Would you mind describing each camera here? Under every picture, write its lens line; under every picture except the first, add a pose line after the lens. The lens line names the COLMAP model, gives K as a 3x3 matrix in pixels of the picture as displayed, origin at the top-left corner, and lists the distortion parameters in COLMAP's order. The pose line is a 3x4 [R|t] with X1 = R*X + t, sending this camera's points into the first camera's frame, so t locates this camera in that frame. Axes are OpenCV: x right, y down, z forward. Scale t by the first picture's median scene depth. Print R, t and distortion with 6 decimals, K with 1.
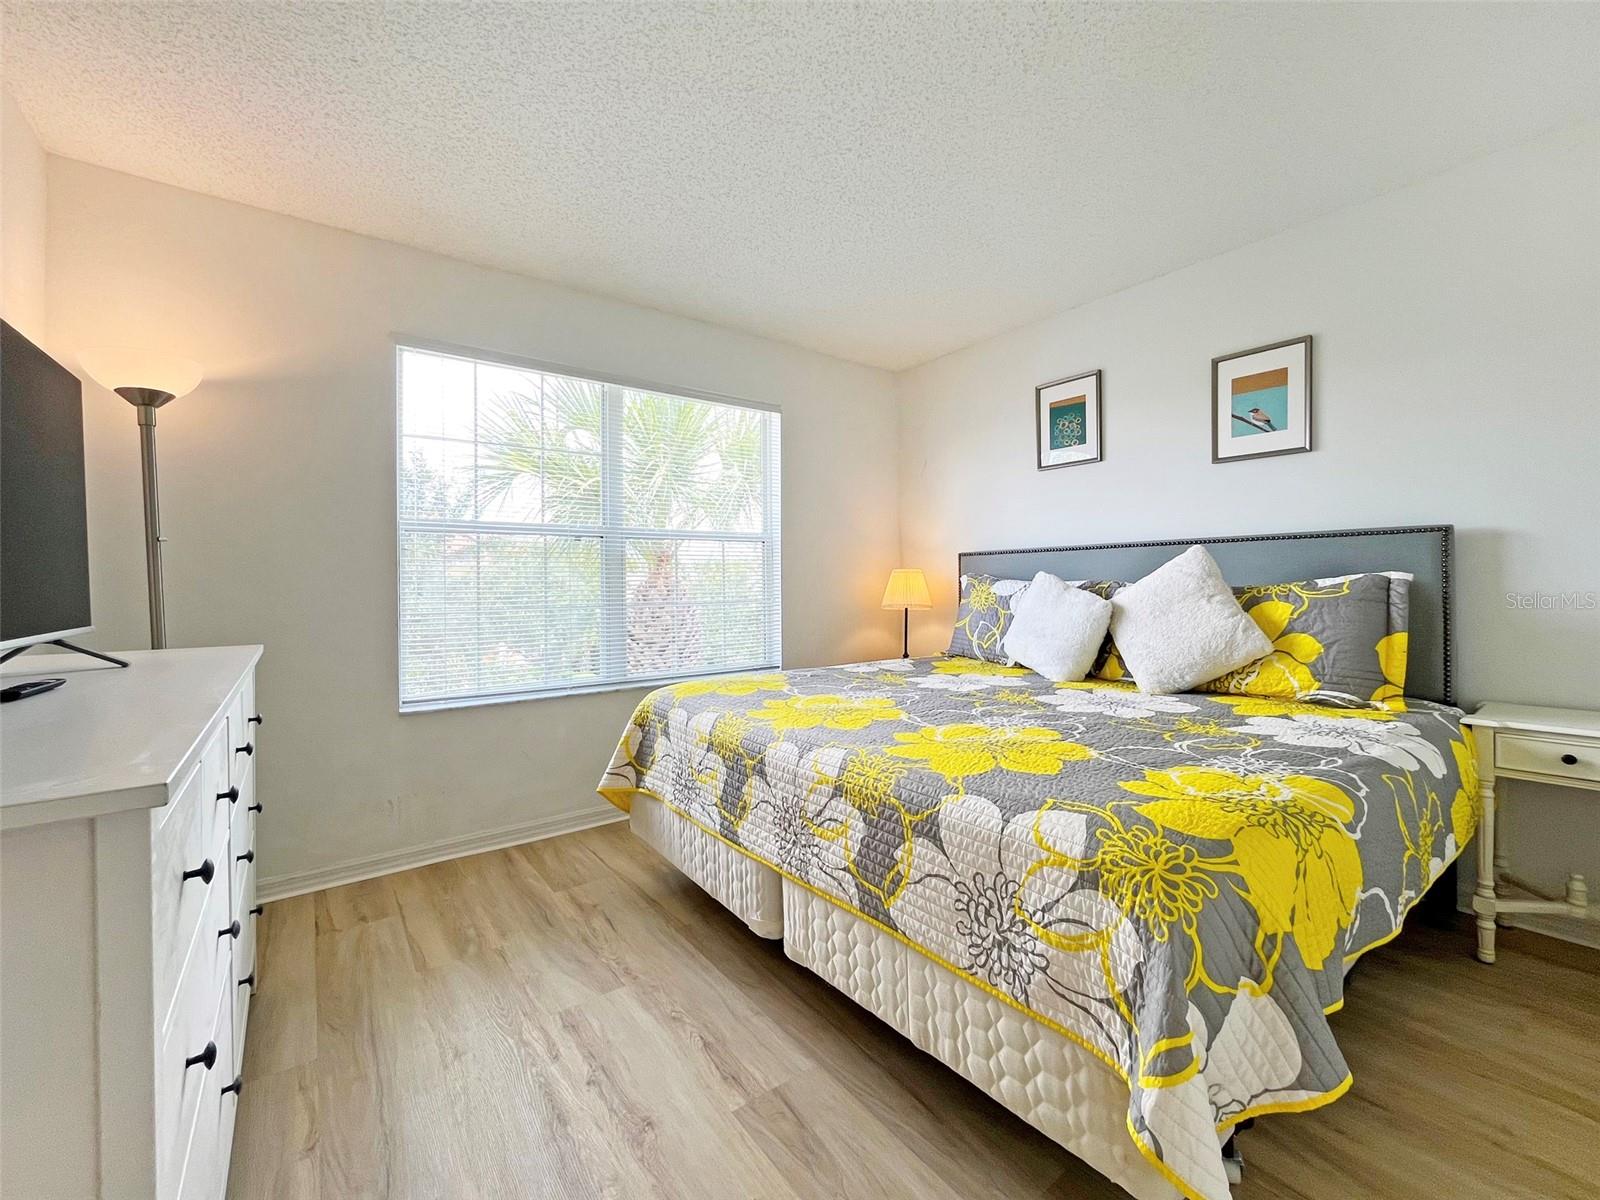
lens RADIAL K [[648.0, 0, 796.4], [0, 648.0, 576.4], [0, 0, 1]] dist [-0.000101, -0.000084]
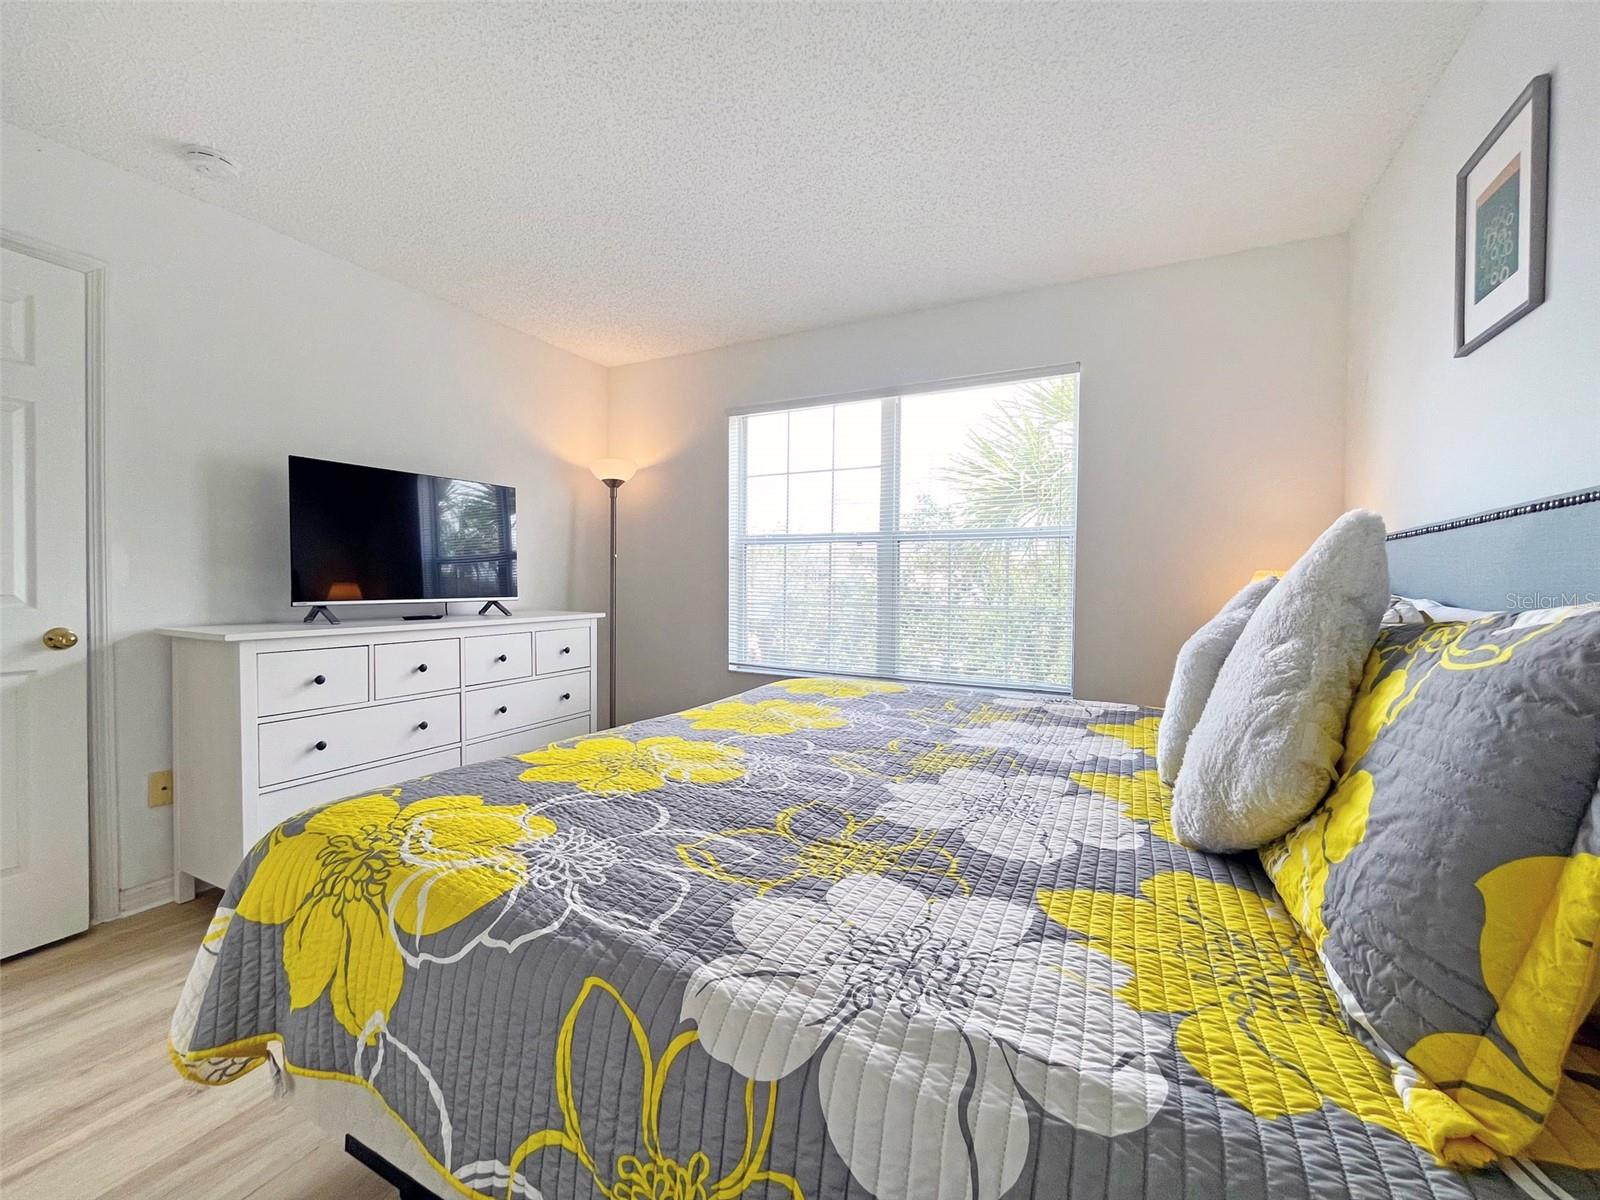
lens RADIAL K [[651.8, 0, 798.2], [0, 651.8, 597.7], [0, 0, 1]] dist [-0.001506, -0.000509]
pose [[0.440156, 0.036349, -0.897185, 0.769299], [-0.006550, 0.999284, 0.037272, -0.009154], [0.897898, -0.010529, 0.440078, 0.491790]]
